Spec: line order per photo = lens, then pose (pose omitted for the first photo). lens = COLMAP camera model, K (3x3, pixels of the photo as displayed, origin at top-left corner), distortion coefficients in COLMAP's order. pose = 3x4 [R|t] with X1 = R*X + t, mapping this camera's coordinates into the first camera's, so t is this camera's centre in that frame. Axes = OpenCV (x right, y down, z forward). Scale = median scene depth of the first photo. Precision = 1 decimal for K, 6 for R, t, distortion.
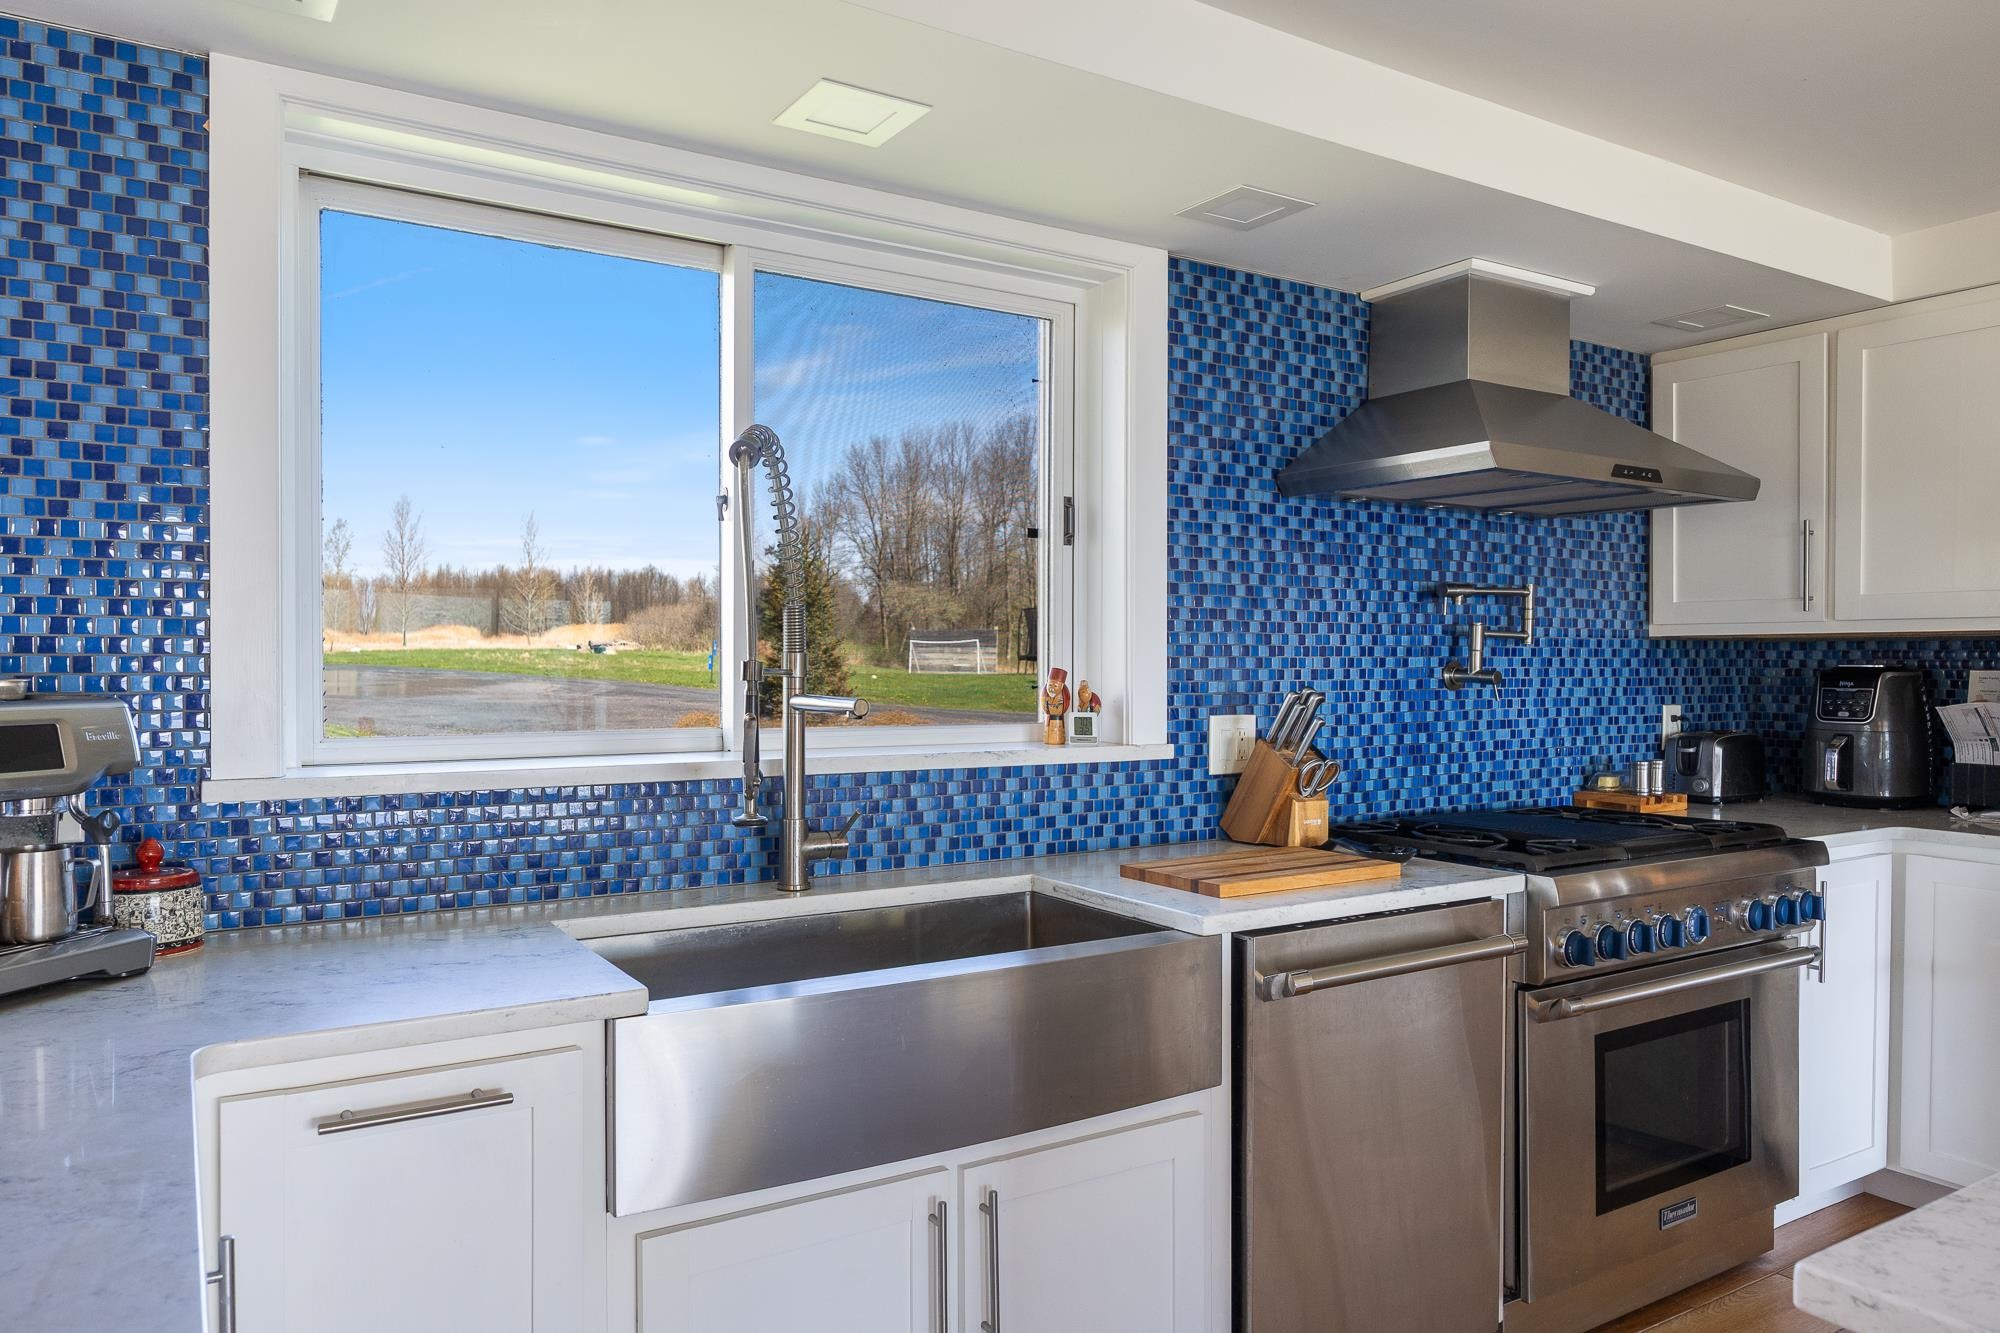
lens RADIAL K [[1365.2, 0, 1000.0], [0, 1365.2, 666.5], [0, 0, 1]] dist [-0.001372, -0.000144]
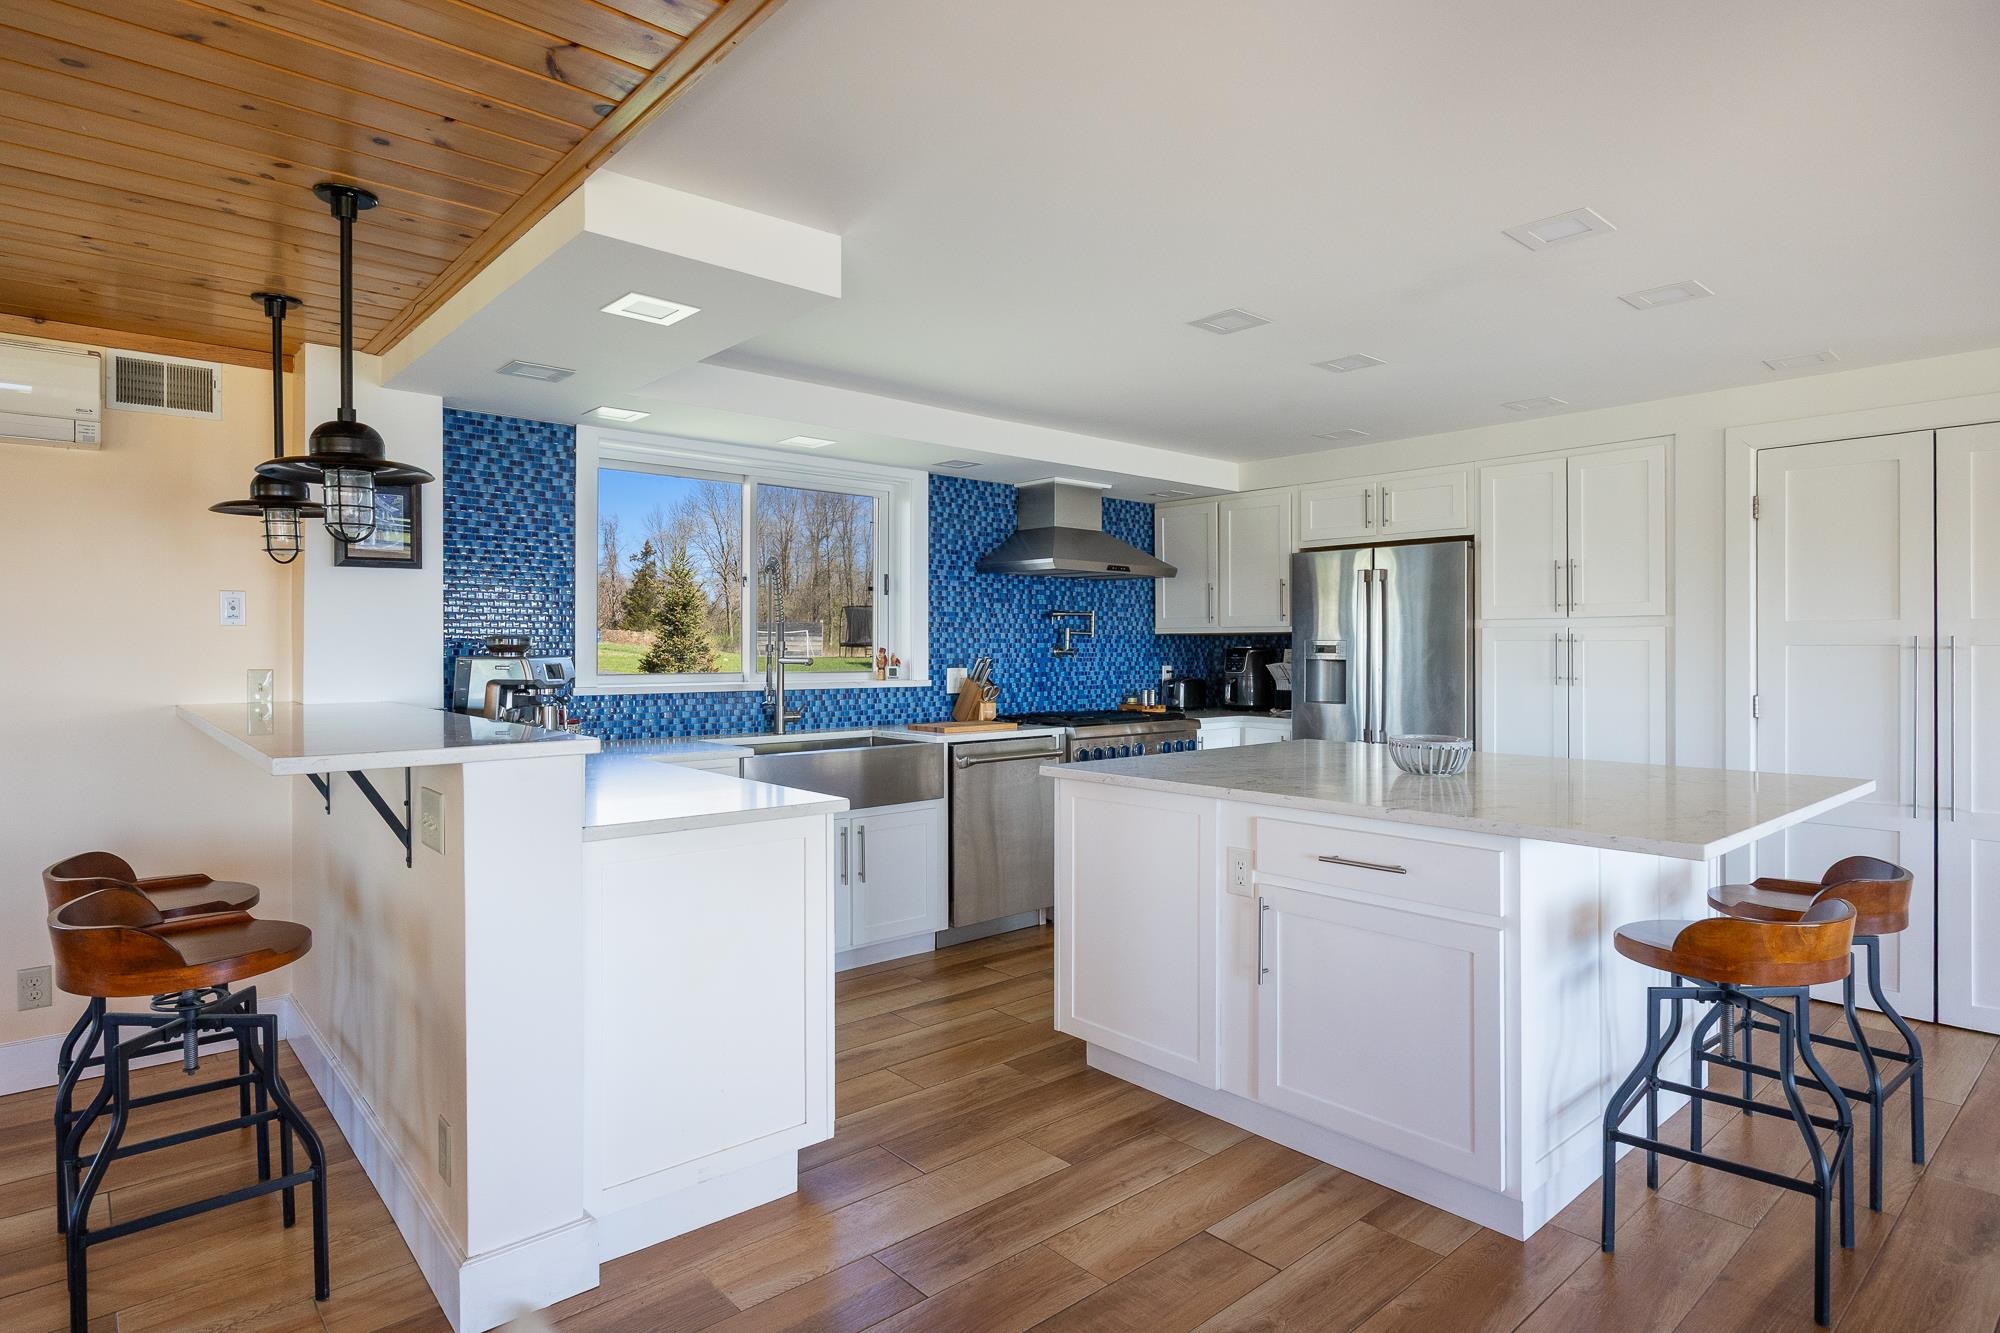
lens RADIAL K [[1069.4, 0, 1000.3], [0, 1069.4, 656.2], [0, 0, 1]] dist [0.001696, 0.000892]
pose [[0.986636, -0.001917, 0.162931, -0.055829], [0.001233, 0.999990, 0.004294, 0.007979], [-0.162938, -0.004036, 0.986628, -0.837604]]
